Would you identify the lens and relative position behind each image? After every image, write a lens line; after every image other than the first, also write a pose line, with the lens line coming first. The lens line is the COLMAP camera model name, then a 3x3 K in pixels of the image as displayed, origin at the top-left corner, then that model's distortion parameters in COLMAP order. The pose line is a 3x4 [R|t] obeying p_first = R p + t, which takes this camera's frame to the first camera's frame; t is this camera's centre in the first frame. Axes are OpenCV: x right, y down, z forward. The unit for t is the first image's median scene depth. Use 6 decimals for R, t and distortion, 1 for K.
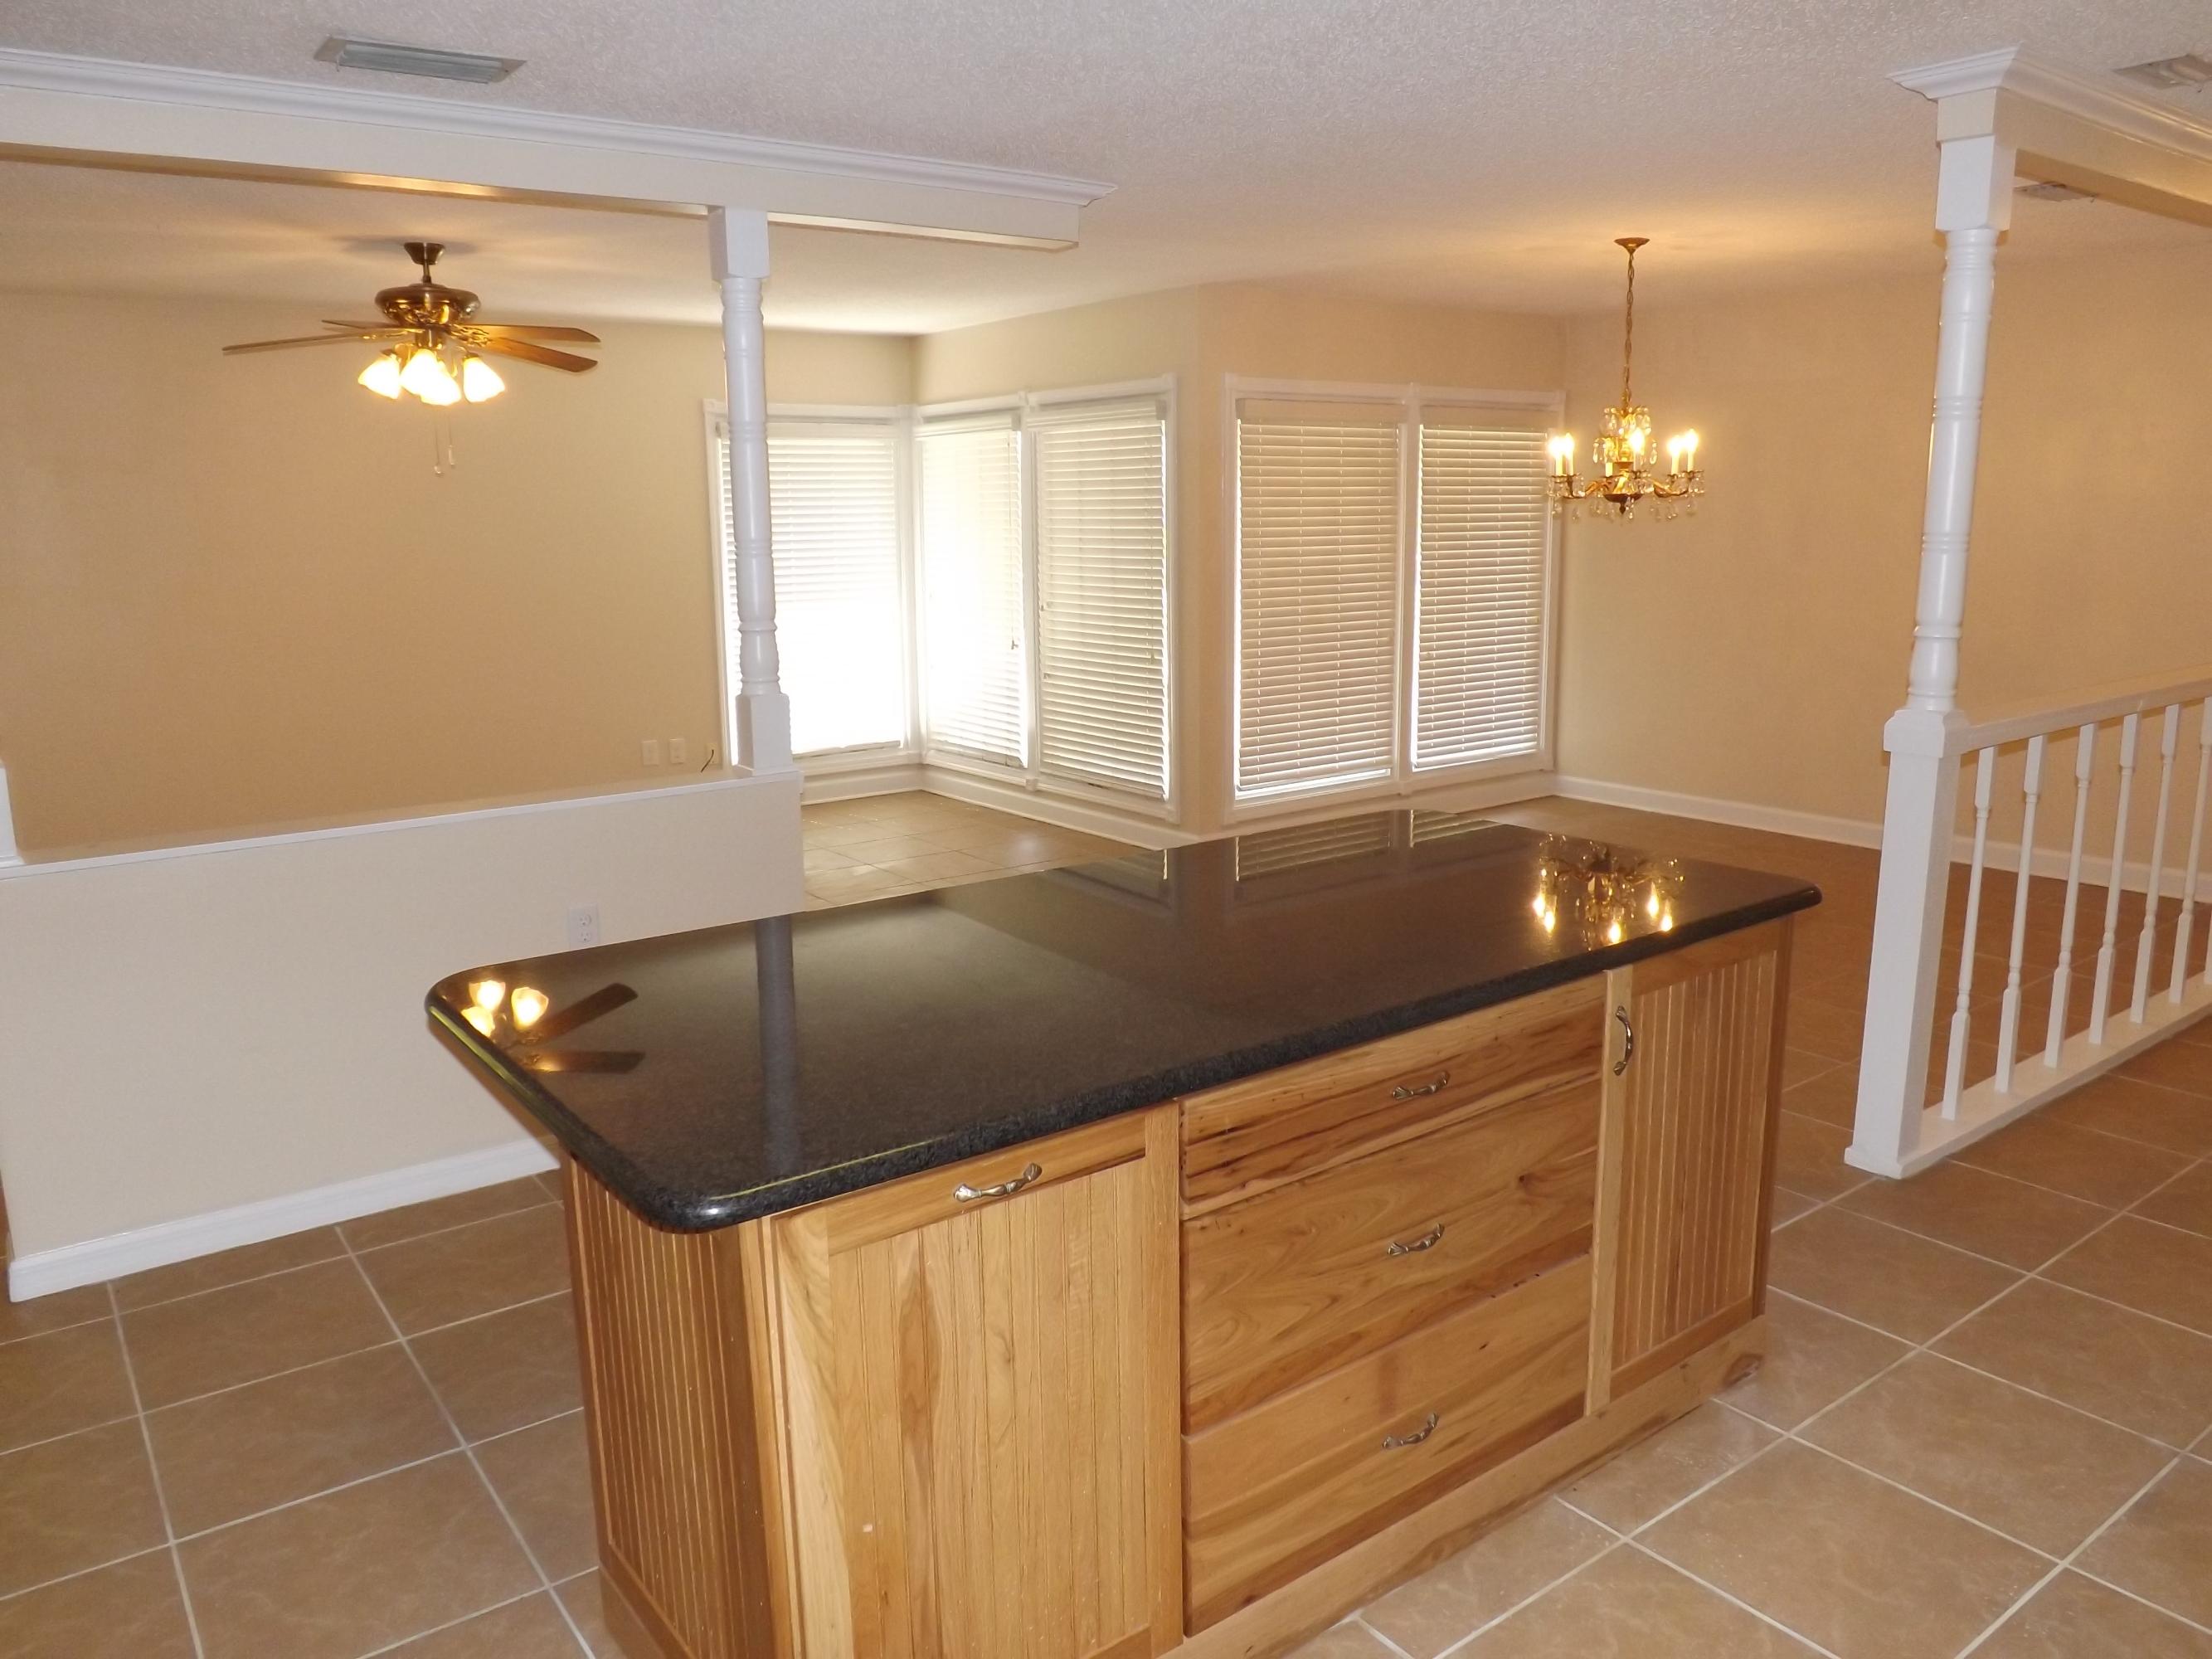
lens RADIAL K [[1643.3, 0, 1096.5], [0, 1643.3, 835.0], [0, 0, 1]] dist [-0.040429, -0.023281]
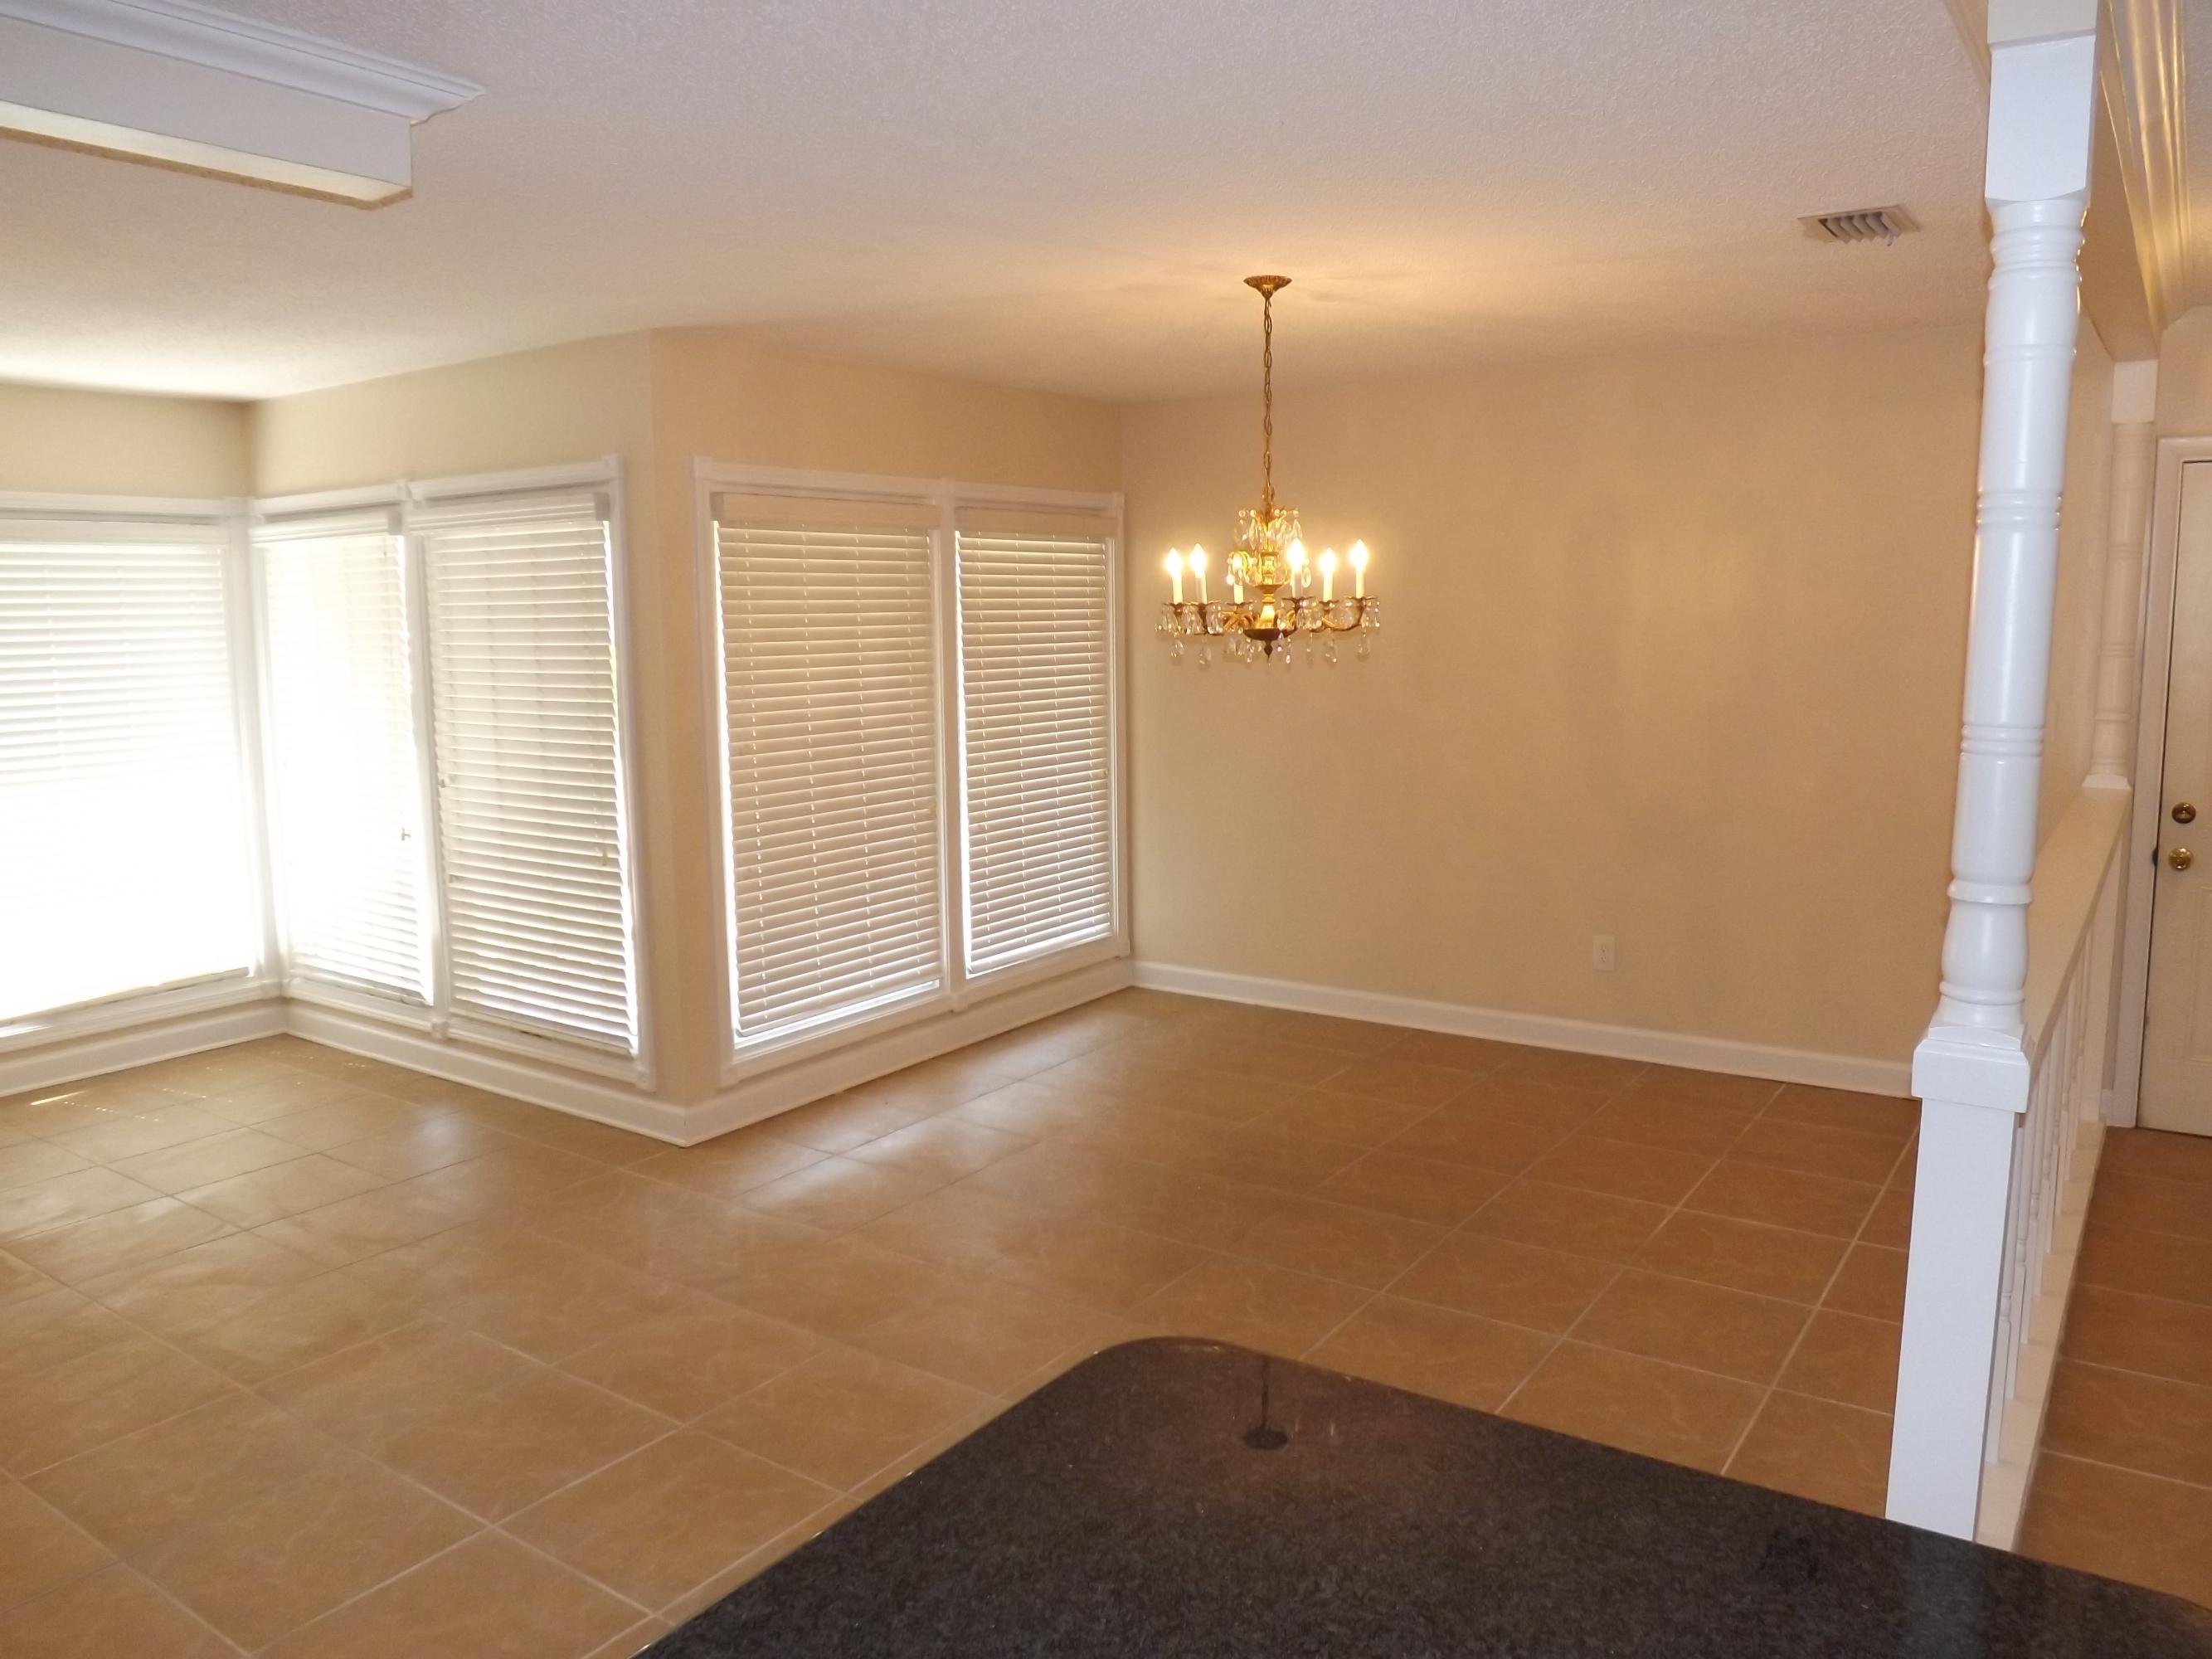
lens RADIAL K [[1643.3, 0, 1096.5], [0, 1643.3, 835.0], [0, 0, 1]] dist [-0.040429, -0.023281]
pose [[0.951215, -0.040482, 0.305862, 0.019188], [0.059846, 0.996735, -0.054195, -0.063378], [-0.302669, 0.069856, 0.950532, 0.258852]]
